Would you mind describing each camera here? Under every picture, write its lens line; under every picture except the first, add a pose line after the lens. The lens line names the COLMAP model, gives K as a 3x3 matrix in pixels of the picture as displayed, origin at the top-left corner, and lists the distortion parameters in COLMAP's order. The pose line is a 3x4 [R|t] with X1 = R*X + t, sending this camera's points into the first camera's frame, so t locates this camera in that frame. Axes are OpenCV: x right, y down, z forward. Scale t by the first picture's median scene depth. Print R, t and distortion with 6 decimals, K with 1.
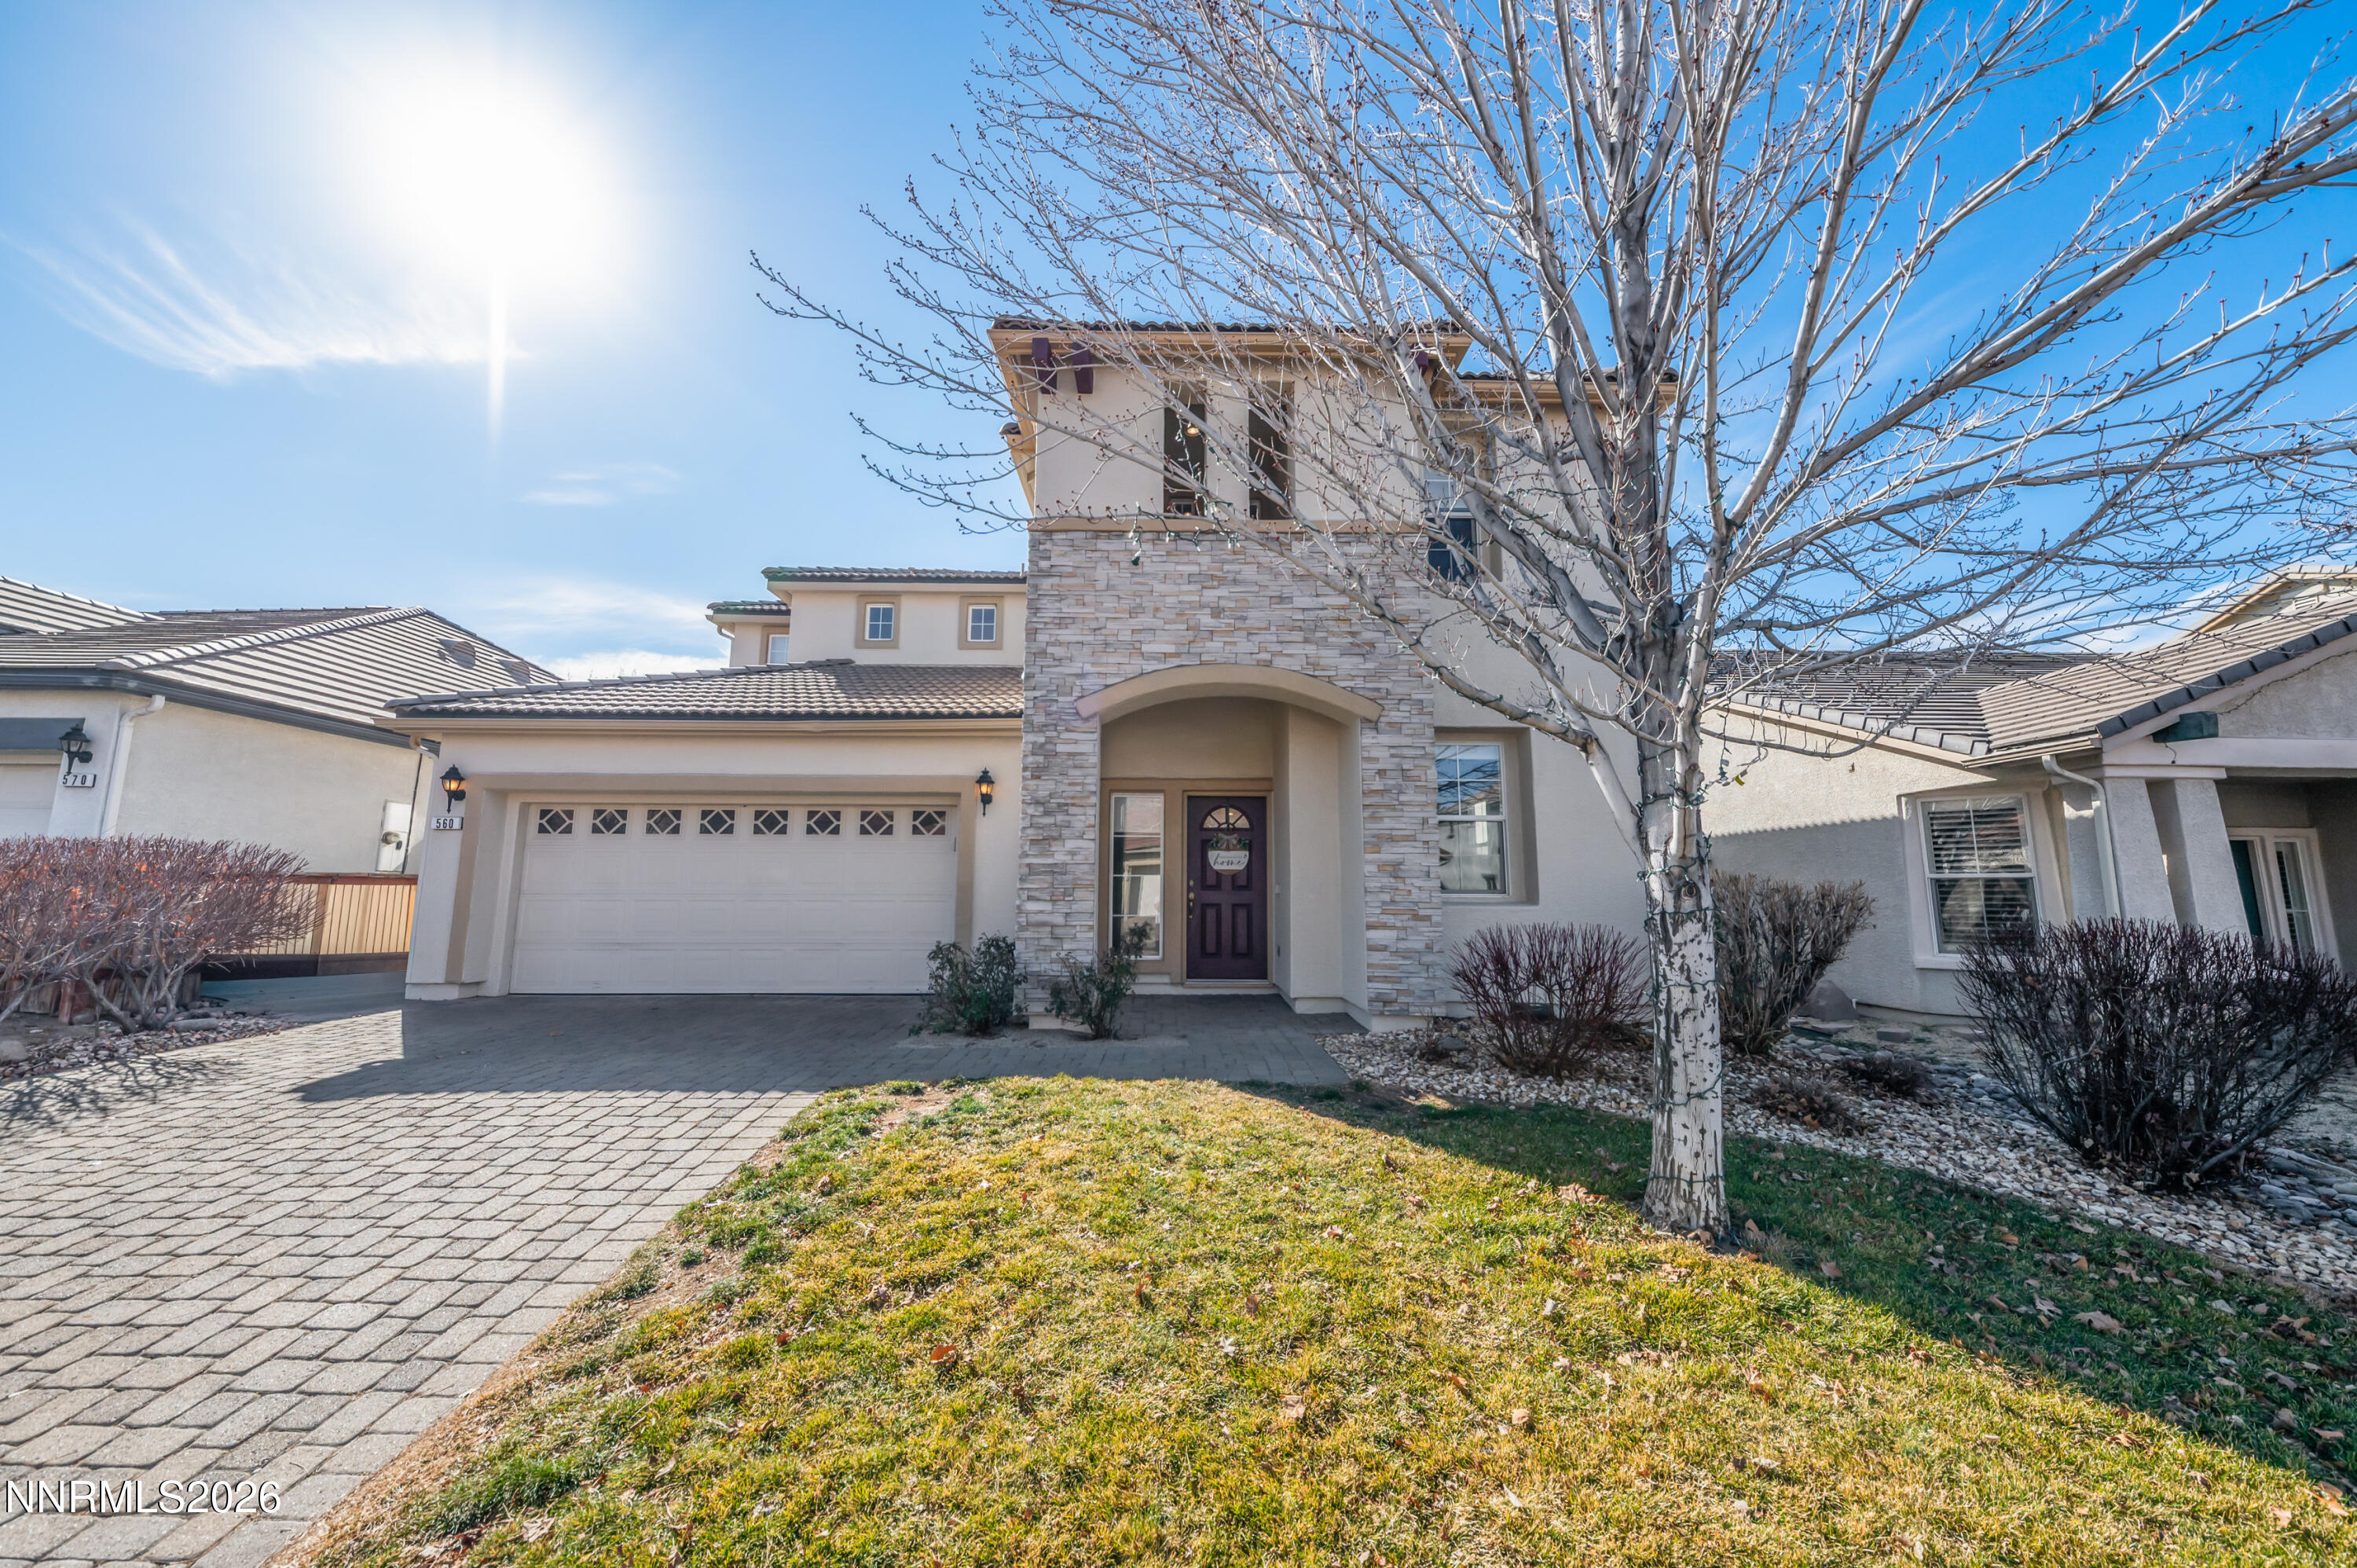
lens RADIAL K [[823.6, 0, 1187.1], [0, 823.6, 788.5], [0, 0, 1]] dist [0.010014, -0.002204]
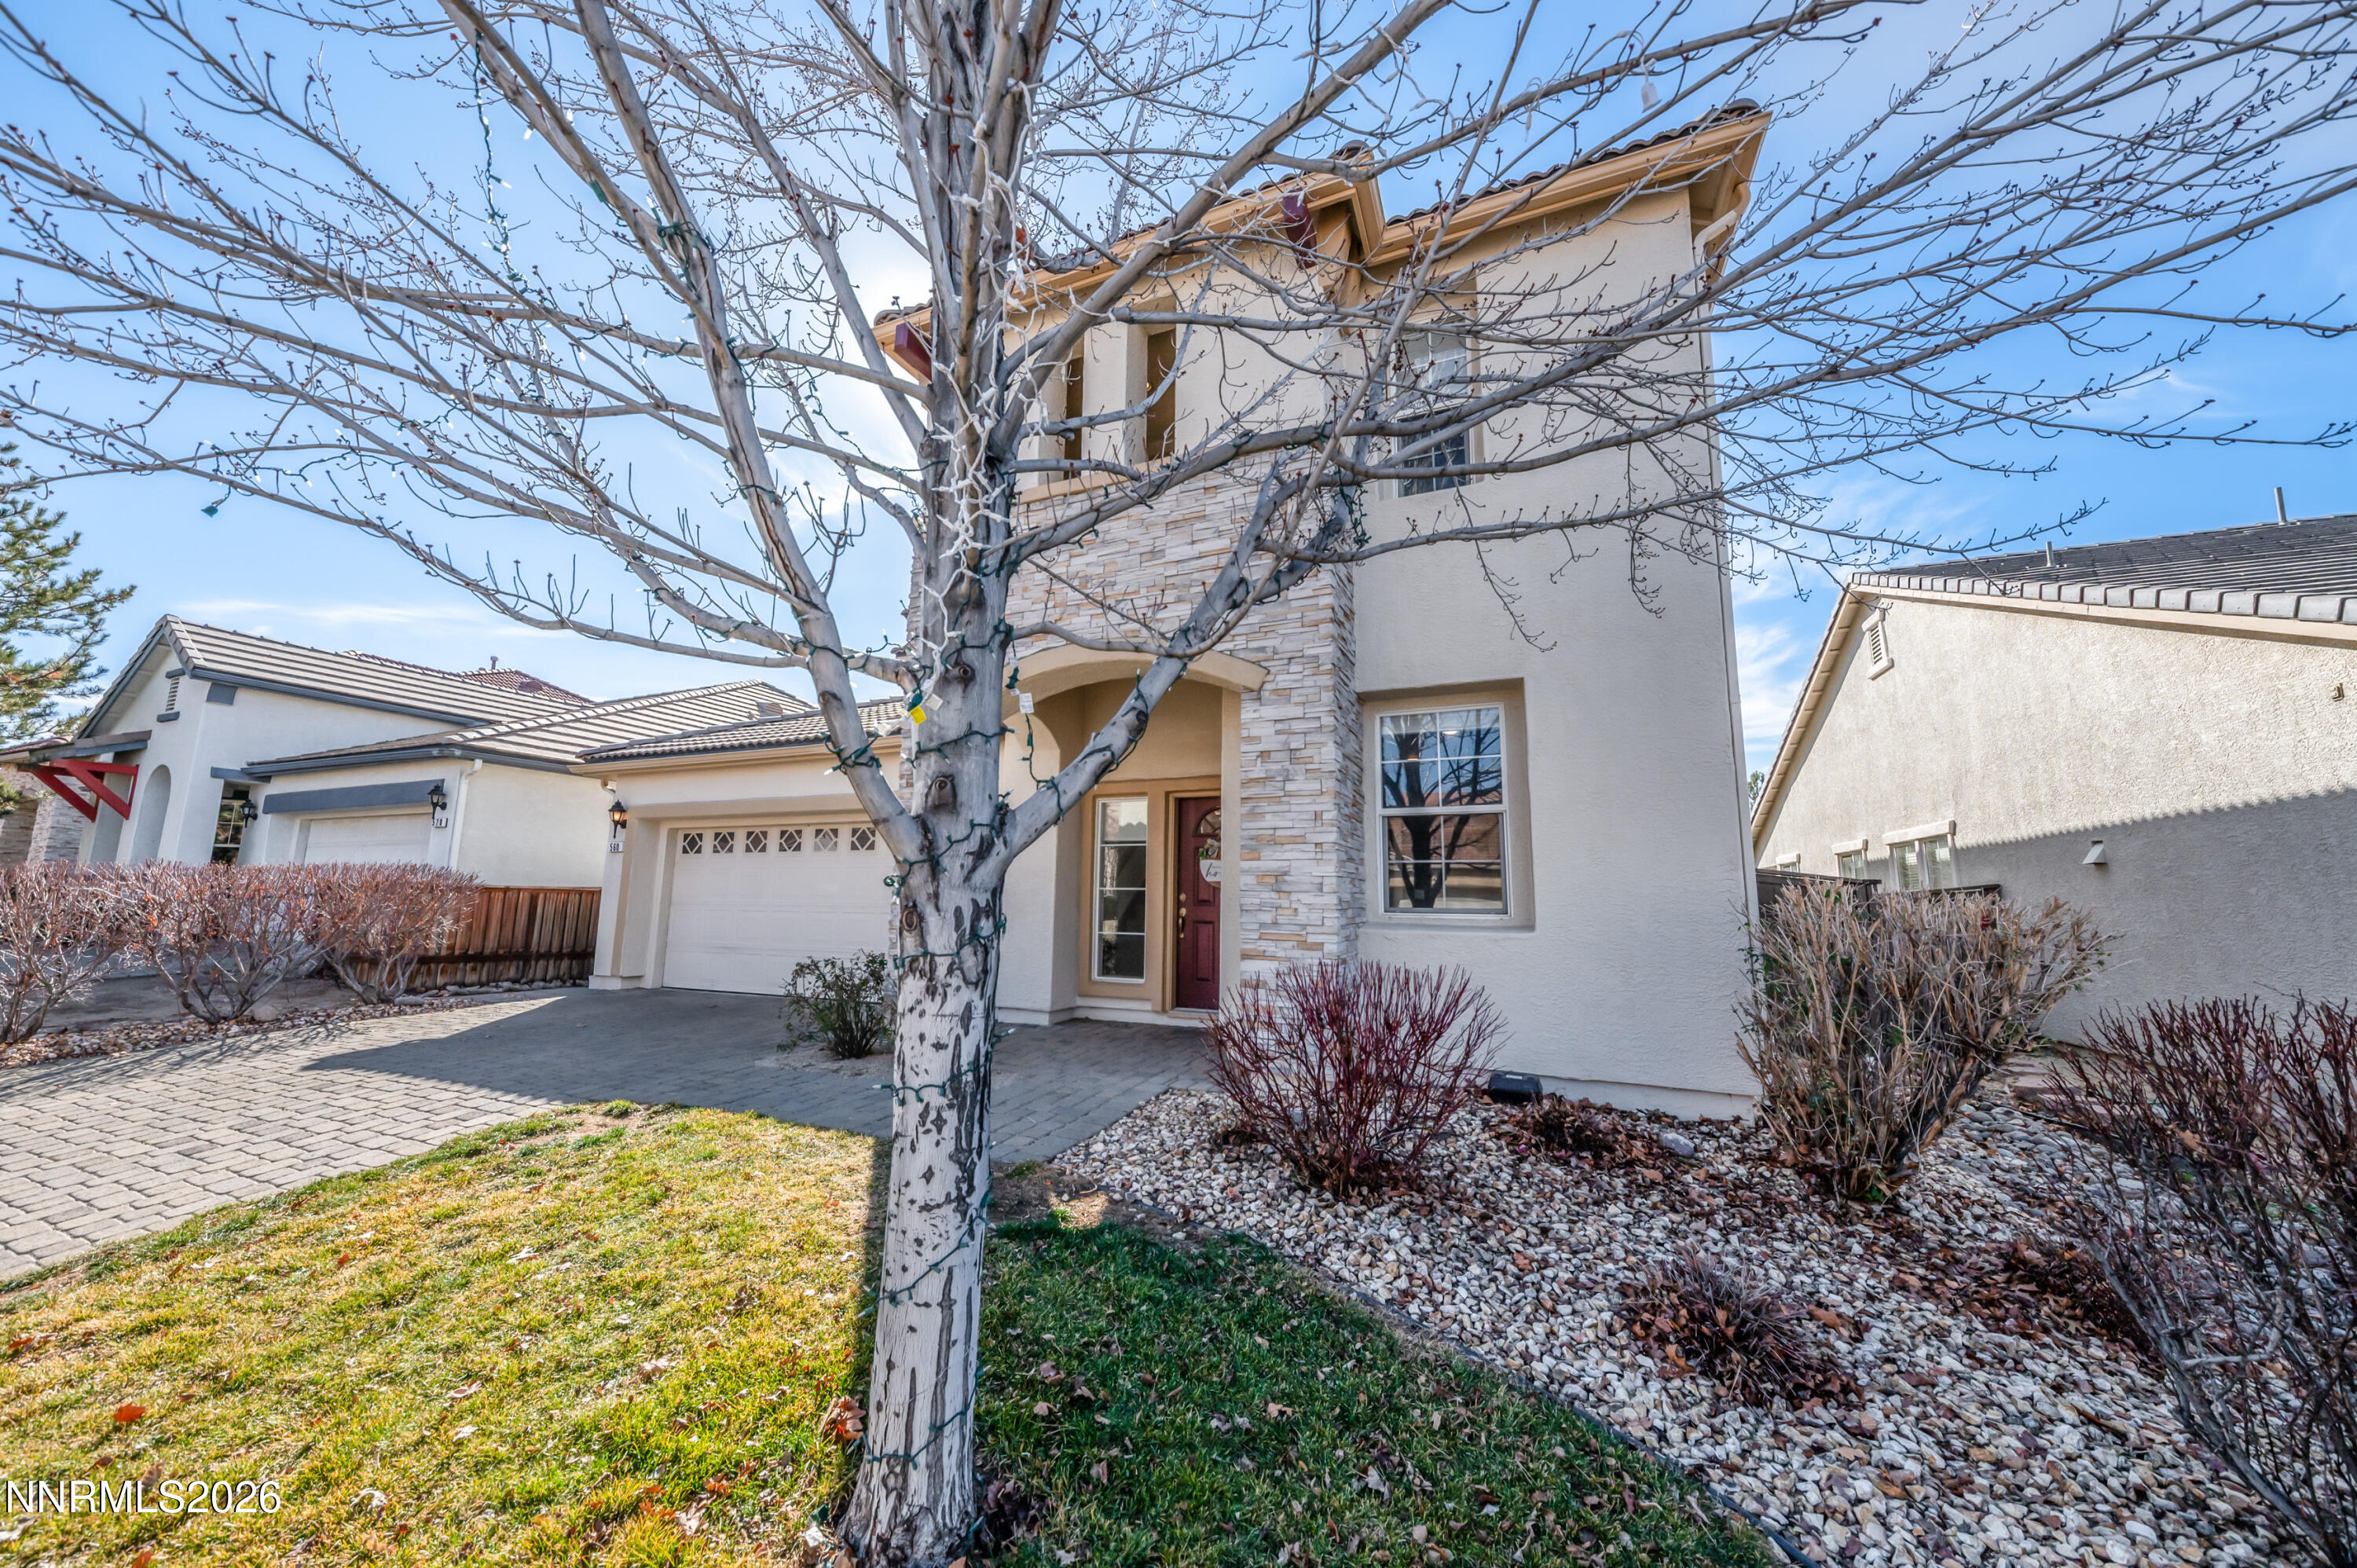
lens RADIAL K [[823.6, 0, 1176.5], [0, 823.6, 785.9], [0, 0, 1]] dist [0.010014, -0.002204]
pose [[0.912087, -0.051563, -0.406741, 0.381876], [0.044659, 0.998652, -0.026456, 0.021092], [0.407557, 0.005966, 0.913160, 0.213239]]
